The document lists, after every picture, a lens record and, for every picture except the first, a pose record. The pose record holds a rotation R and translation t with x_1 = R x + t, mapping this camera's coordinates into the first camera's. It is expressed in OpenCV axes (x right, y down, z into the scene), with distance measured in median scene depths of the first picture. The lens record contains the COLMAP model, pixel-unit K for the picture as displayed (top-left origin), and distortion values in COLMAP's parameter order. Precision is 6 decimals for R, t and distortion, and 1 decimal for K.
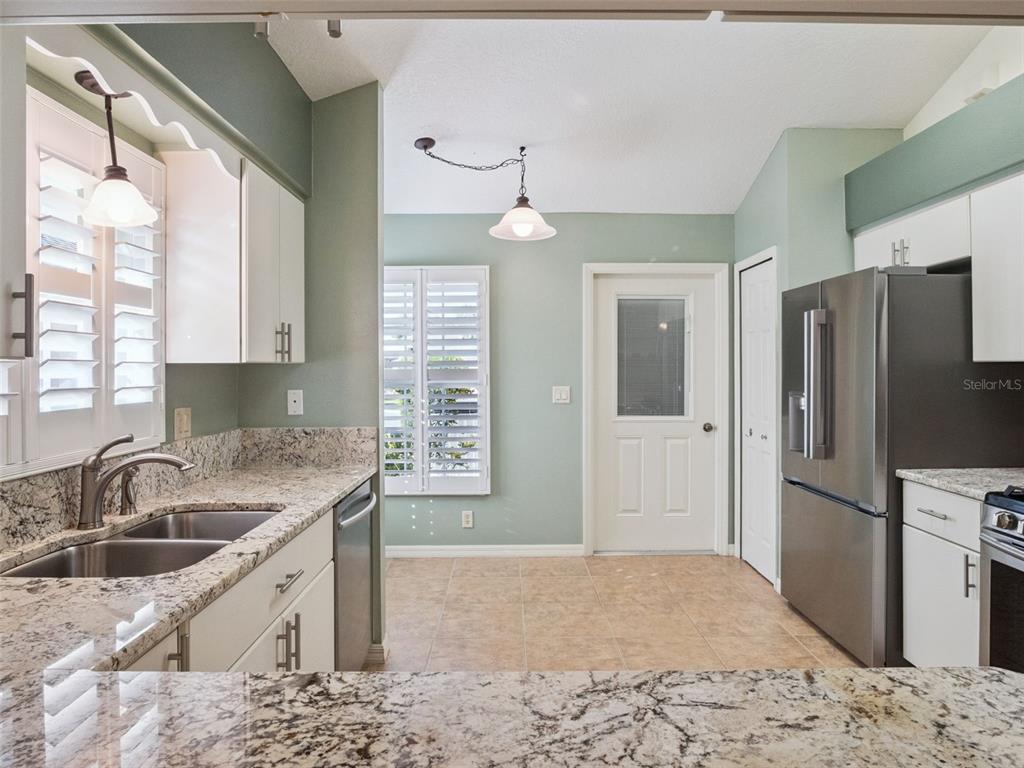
lens RADIAL K [[625.0, 0, 514.7], [0, 625.0, 379.6], [0, 0, 1]] dist [-0.002550, 0.003415]
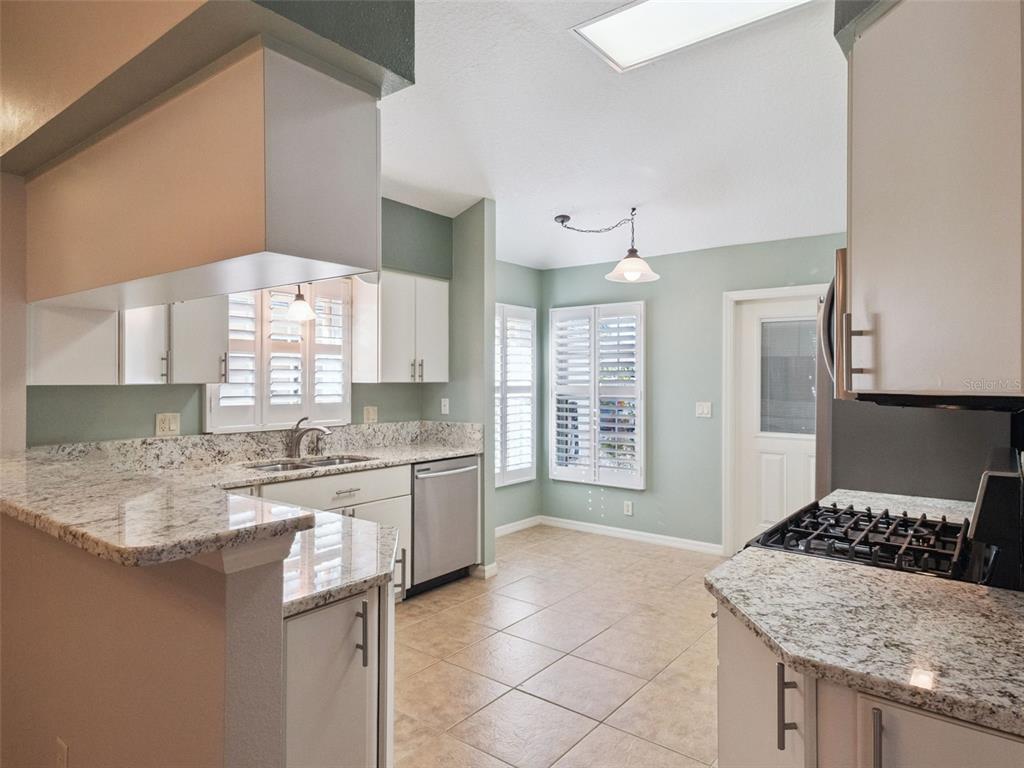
lens RADIAL K [[629.6, 0, 526.3], [0, 629.6, 395.6], [0, 0, 1]] dist [0.043881, -0.034078]
pose [[0.792200, 0.023680, -0.609802, 0.656934], [-0.019004, 0.999720, 0.014133, -0.014871], [0.609965, 0.000392, 0.792428, -0.134187]]
